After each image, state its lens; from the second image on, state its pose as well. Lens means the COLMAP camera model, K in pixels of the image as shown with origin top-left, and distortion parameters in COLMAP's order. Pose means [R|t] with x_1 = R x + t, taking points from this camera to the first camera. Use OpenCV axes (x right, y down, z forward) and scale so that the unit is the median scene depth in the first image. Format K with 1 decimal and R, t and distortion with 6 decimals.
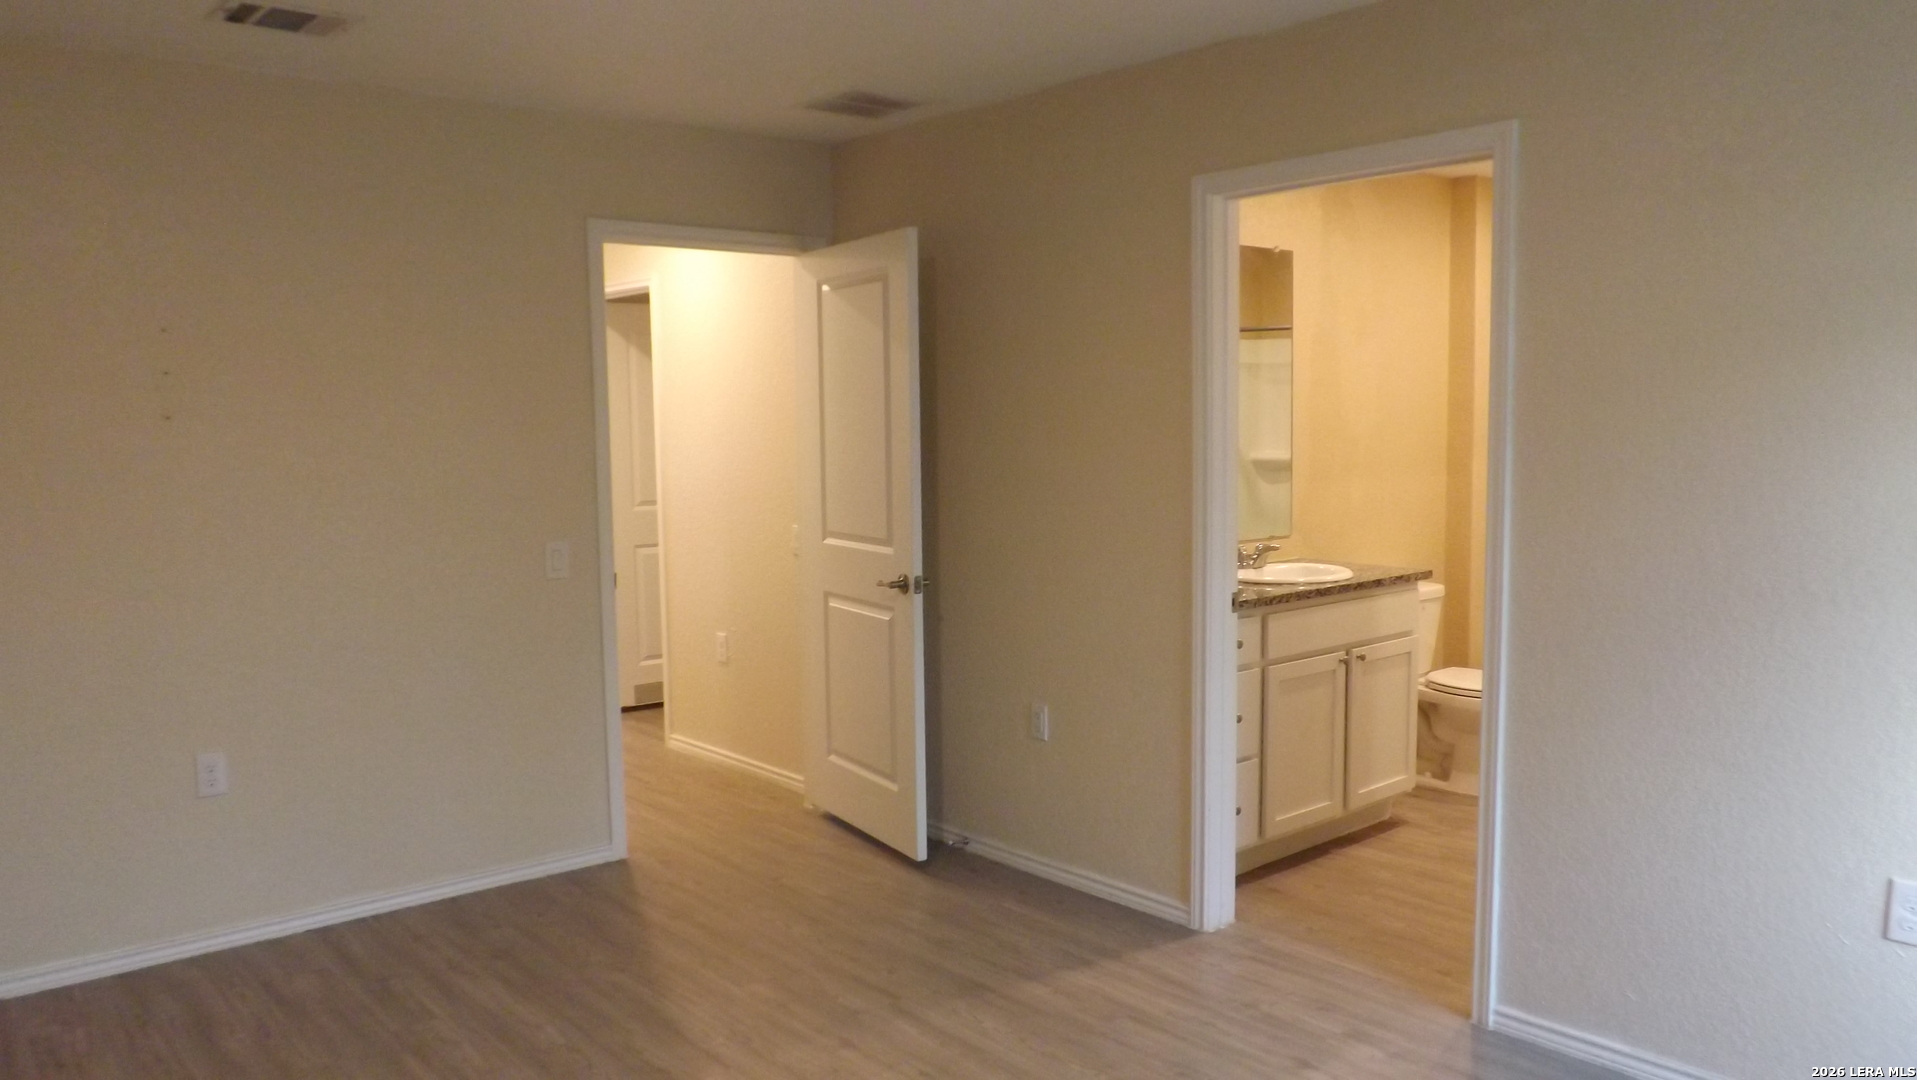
lens RADIAL K [[1395.2, 0, 958.5], [0, 1395.2, 540.0], [0, 0, 1]] dist [-0.047505, 0.005374]
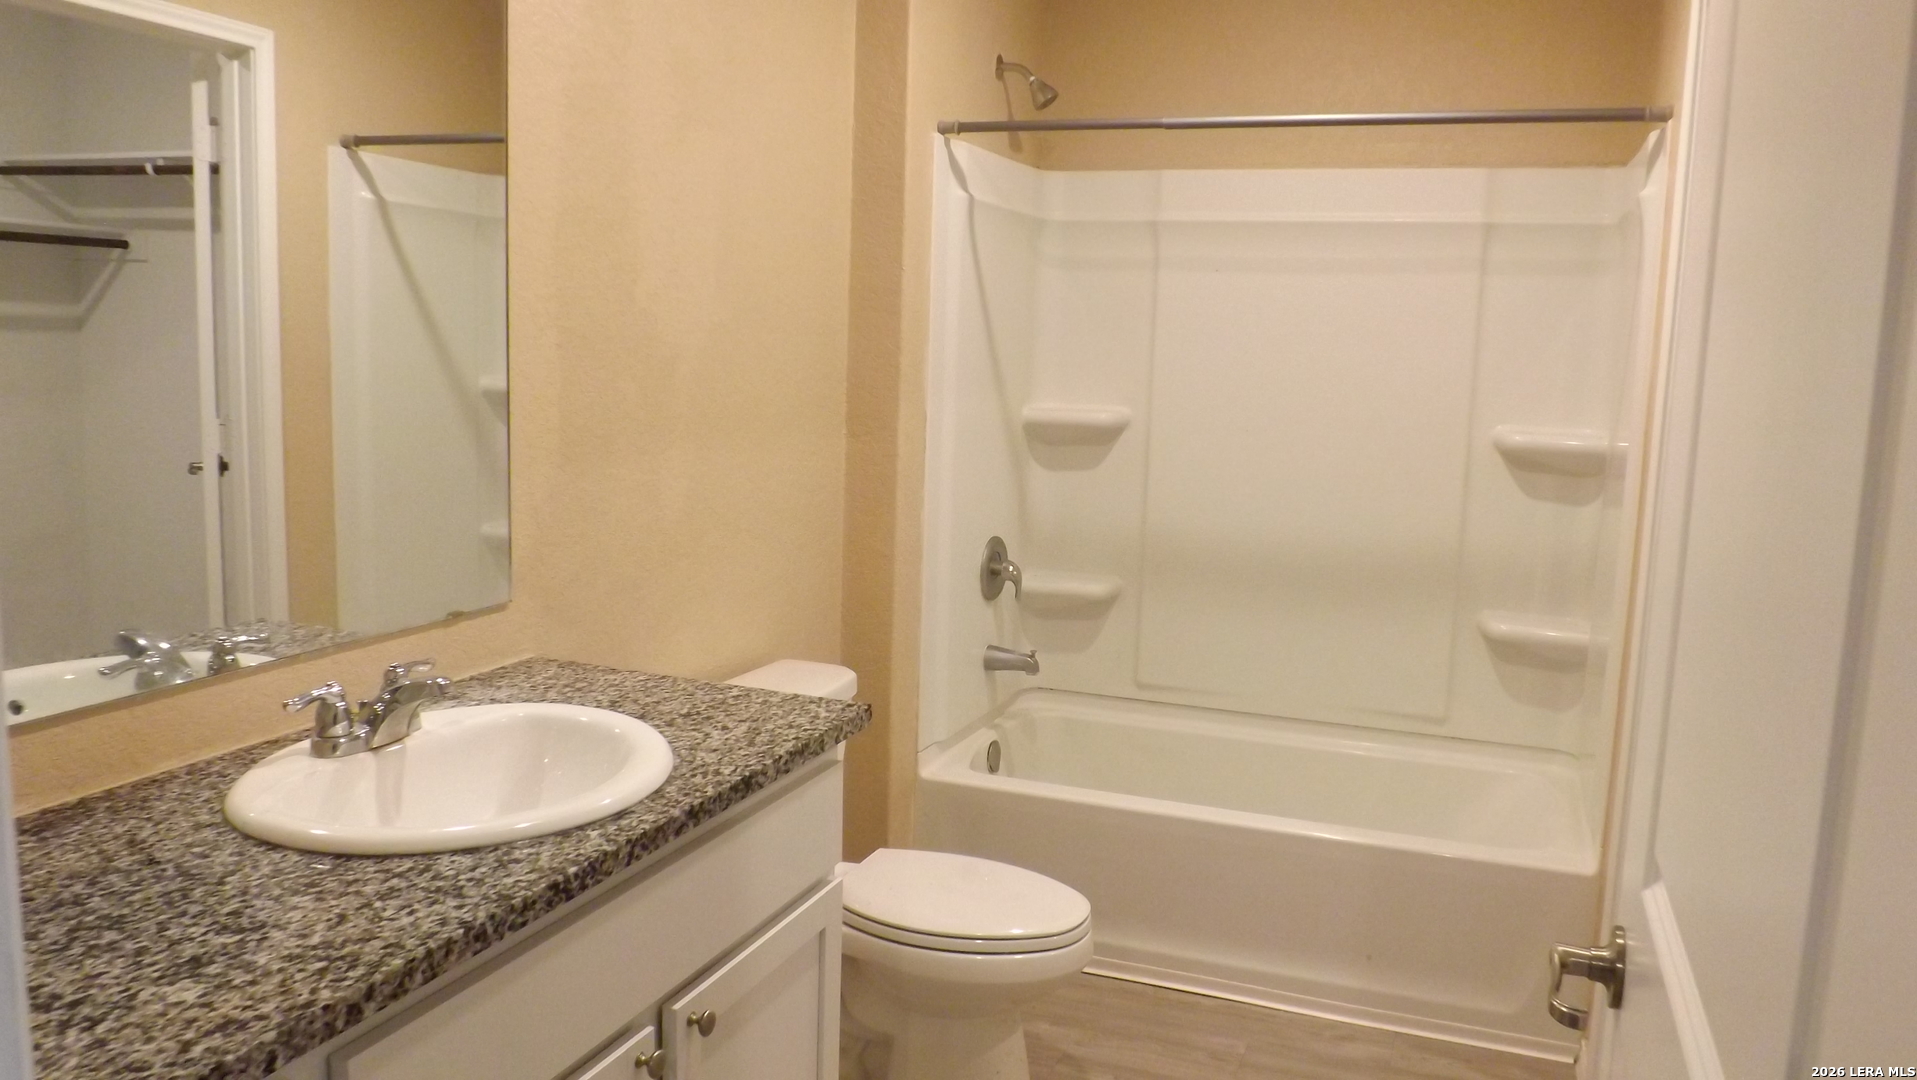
lens RADIAL K [[1395.2, 0, 958.5], [0, 1395.2, 540.0], [0, 0, 1]] dist [-0.047505, 0.005374]
pose [[0.883242, -0.020558, 0.468466, 0.184592], [-0.005513, 0.998514, 0.054212, -0.046009], [-0.468885, -0.050465, 0.881817, 0.660425]]
